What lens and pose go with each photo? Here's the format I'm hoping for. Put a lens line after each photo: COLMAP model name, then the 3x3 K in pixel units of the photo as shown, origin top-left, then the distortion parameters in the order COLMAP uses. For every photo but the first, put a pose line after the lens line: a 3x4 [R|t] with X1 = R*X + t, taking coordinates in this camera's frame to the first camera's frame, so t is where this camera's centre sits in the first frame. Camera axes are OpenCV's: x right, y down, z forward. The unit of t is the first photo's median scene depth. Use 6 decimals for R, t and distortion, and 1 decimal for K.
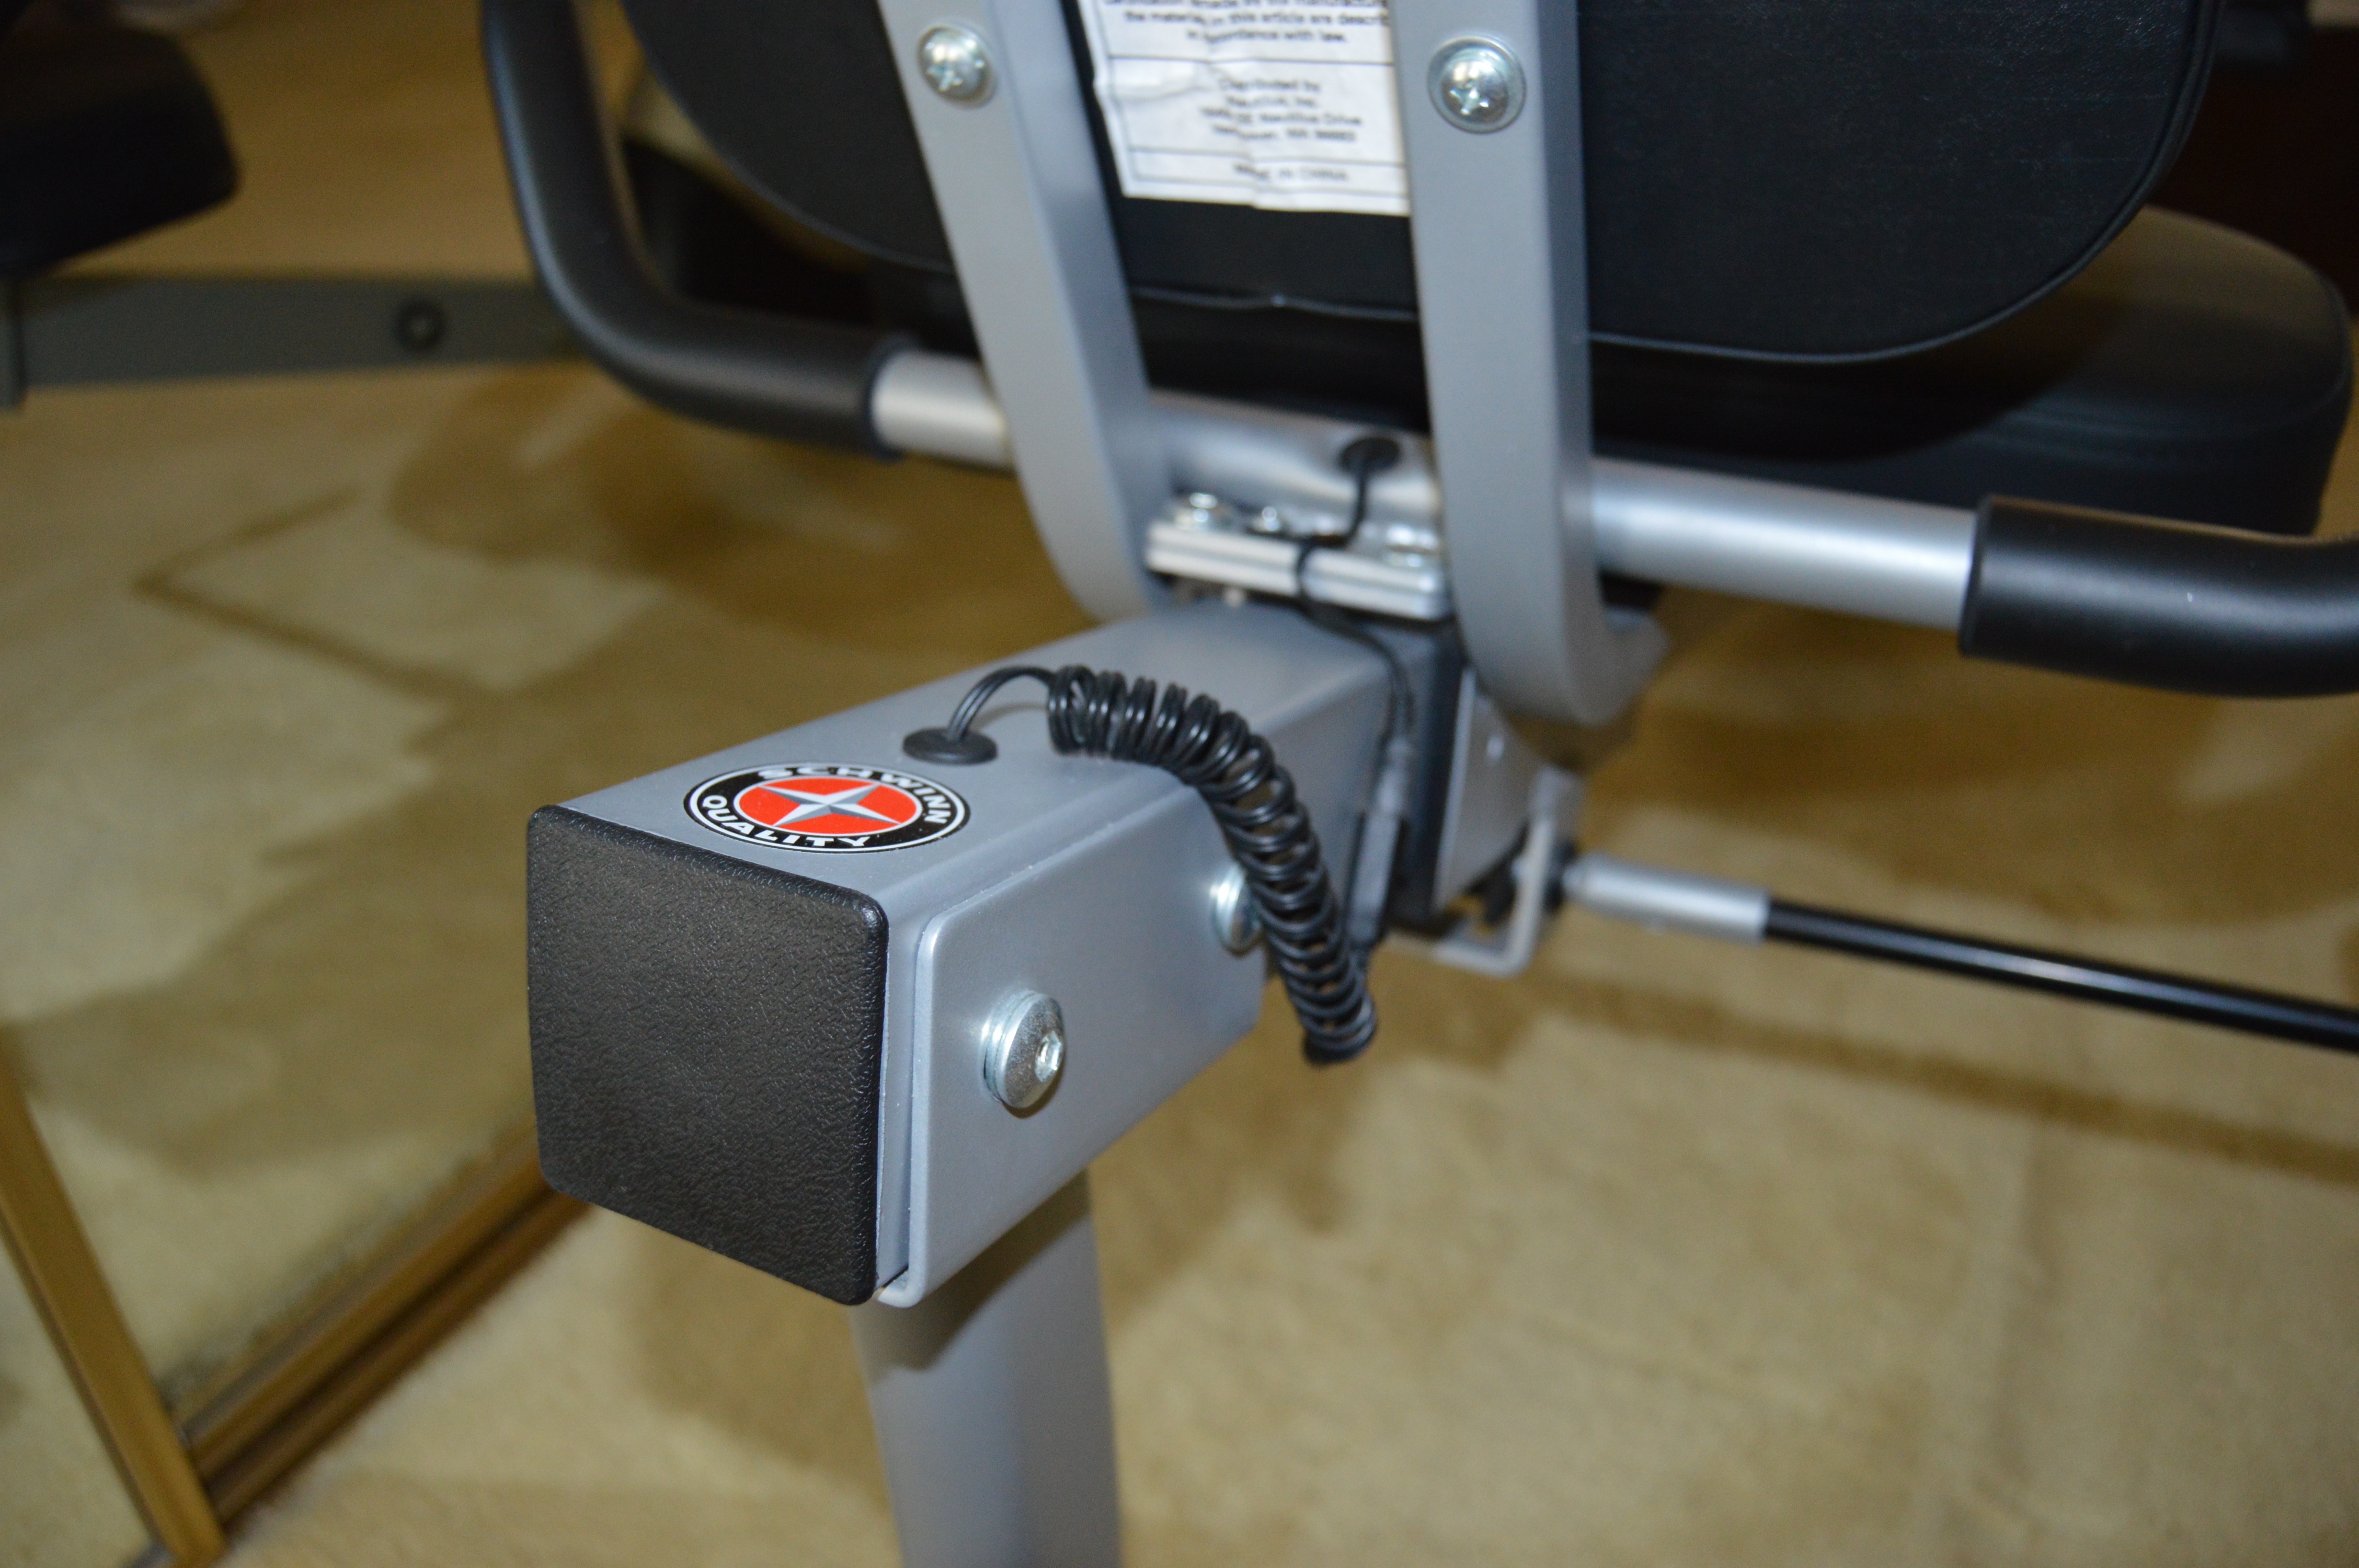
lens RADIAL K [[1783.1, 0, 1179.5], [0, 1783.1, 784.0], [0, 0, 1]] dist [0.000158, 0.001383]
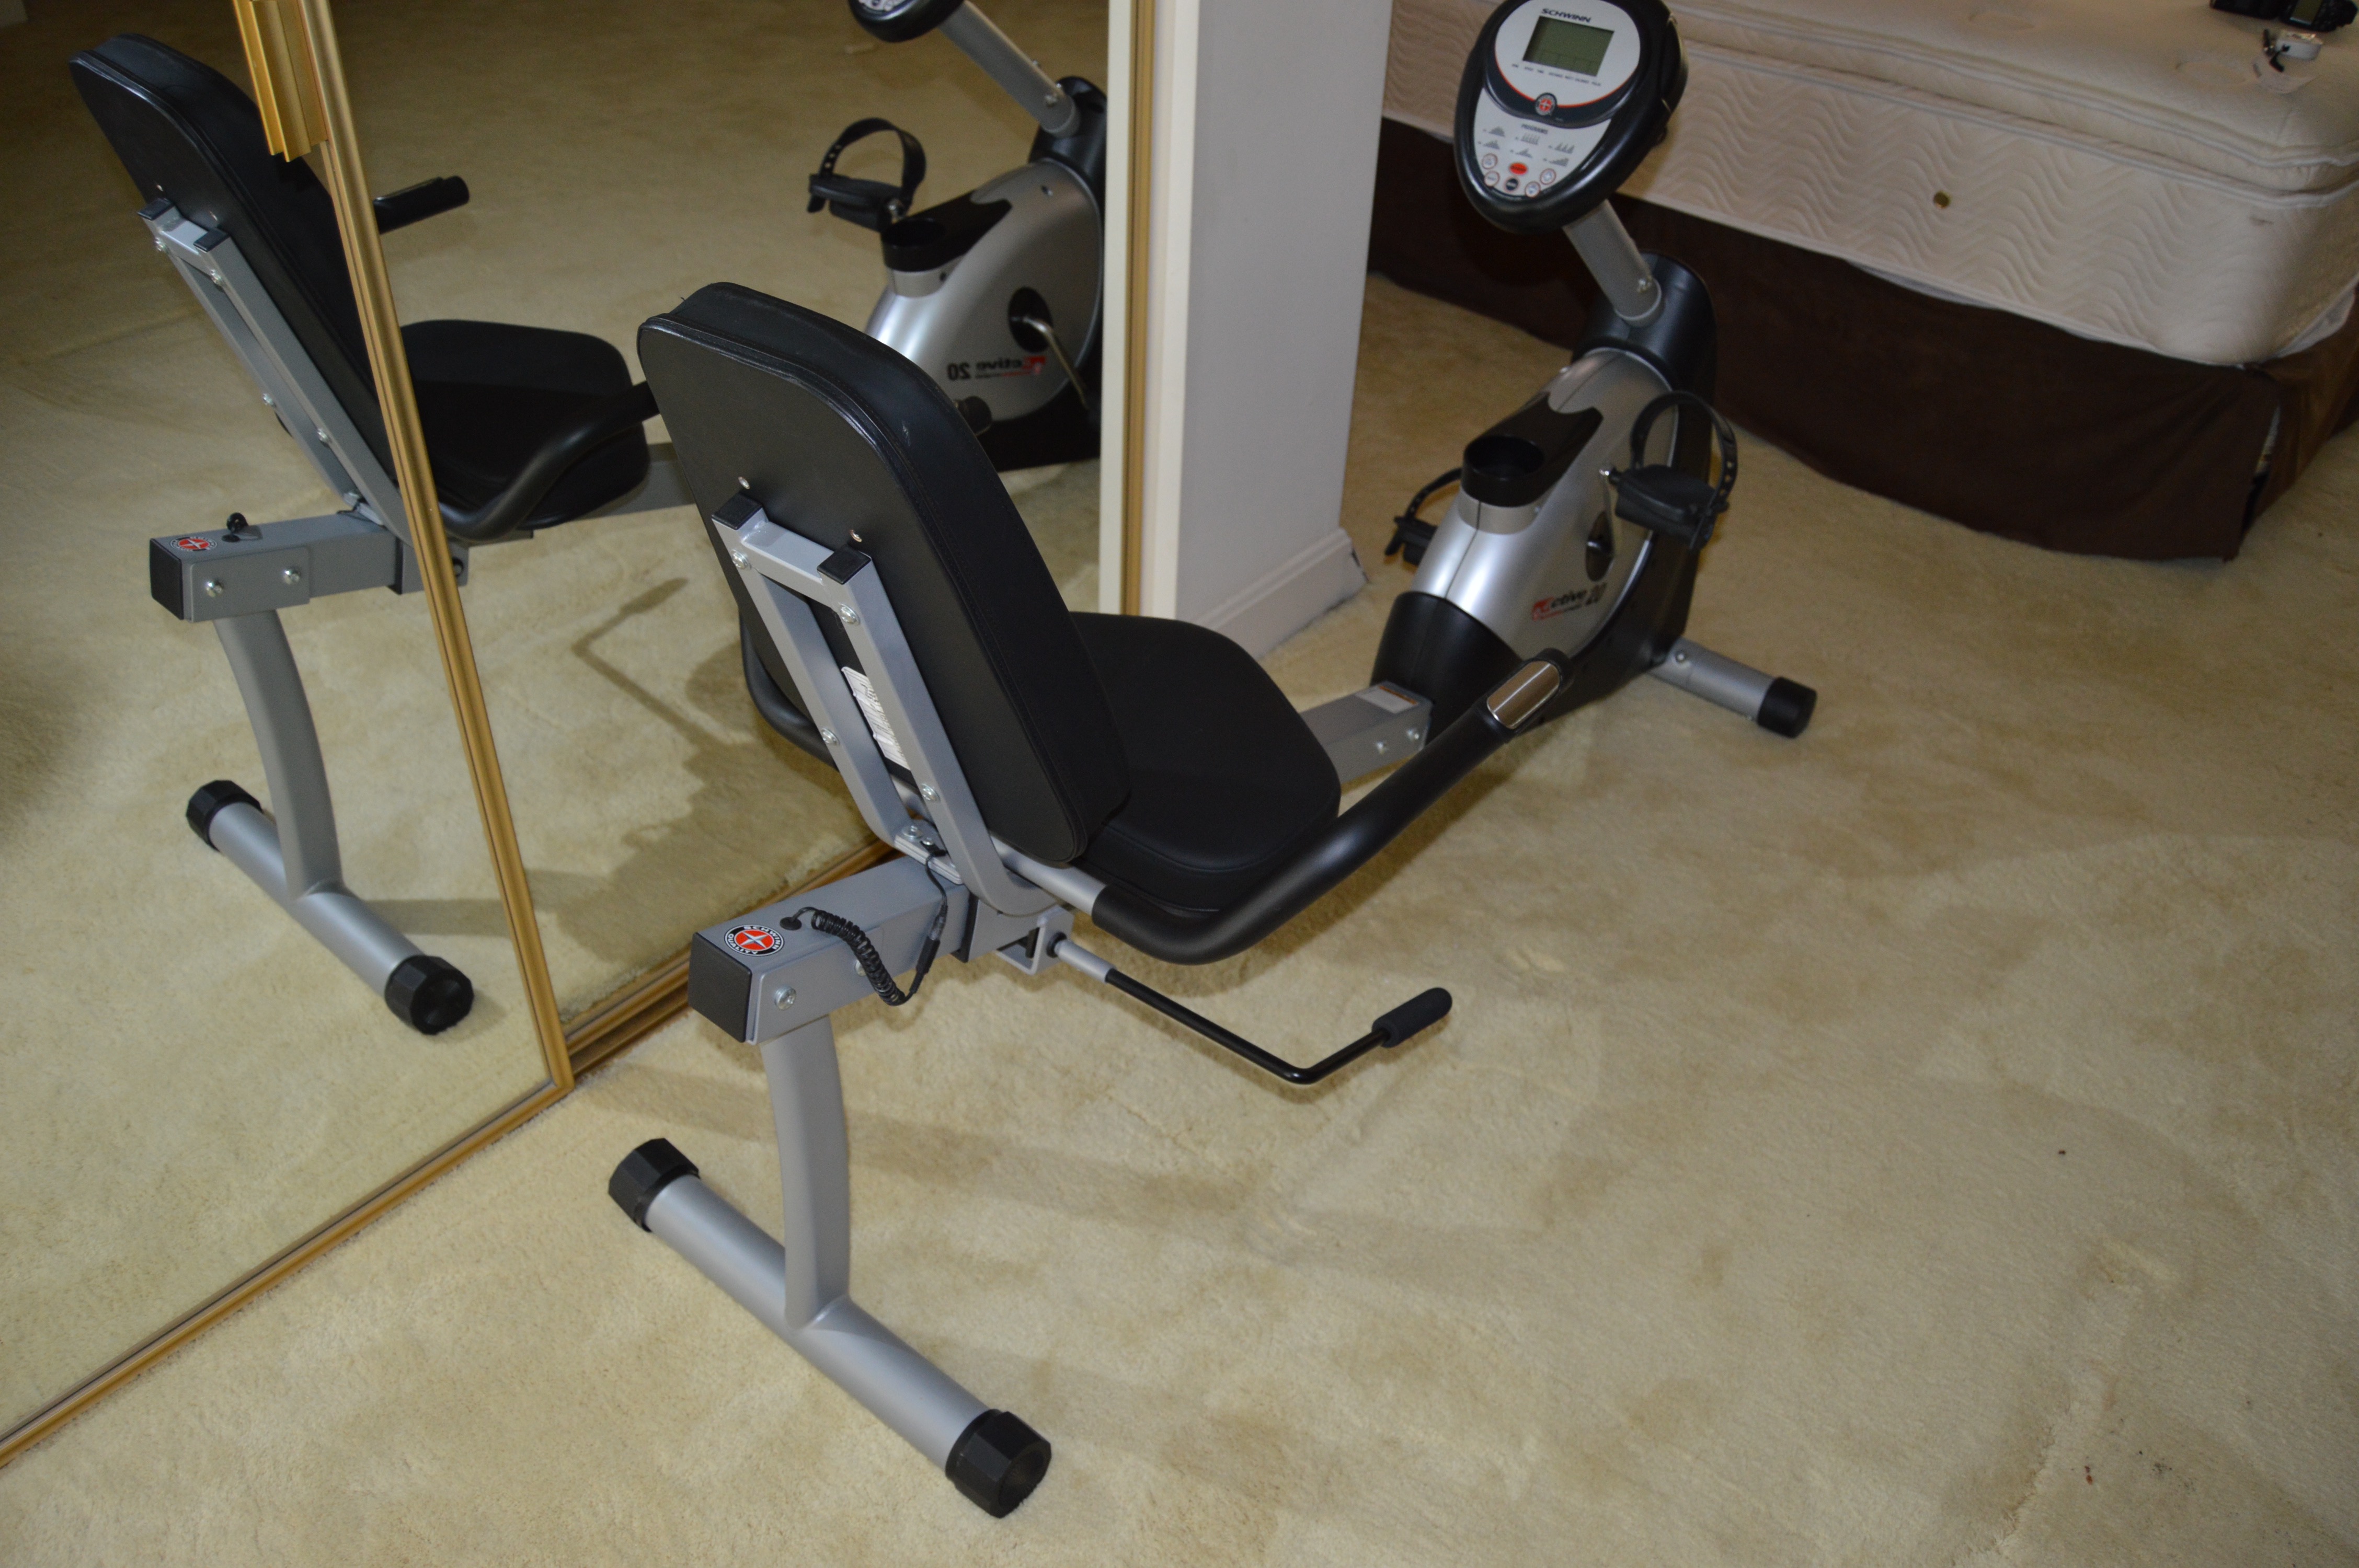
lens RADIAL K [[1893.9, 0, 1179.5], [0, 1893.9, 784.0], [0, 0, 1]] dist [-0.000166, -0.000633]
pose [[0.974489, 0.175355, -0.140075, 1.022748], [-0.156079, 0.977989, 0.138477, -0.842546], [0.161275, -0.113081, 0.980410, -2.471514]]
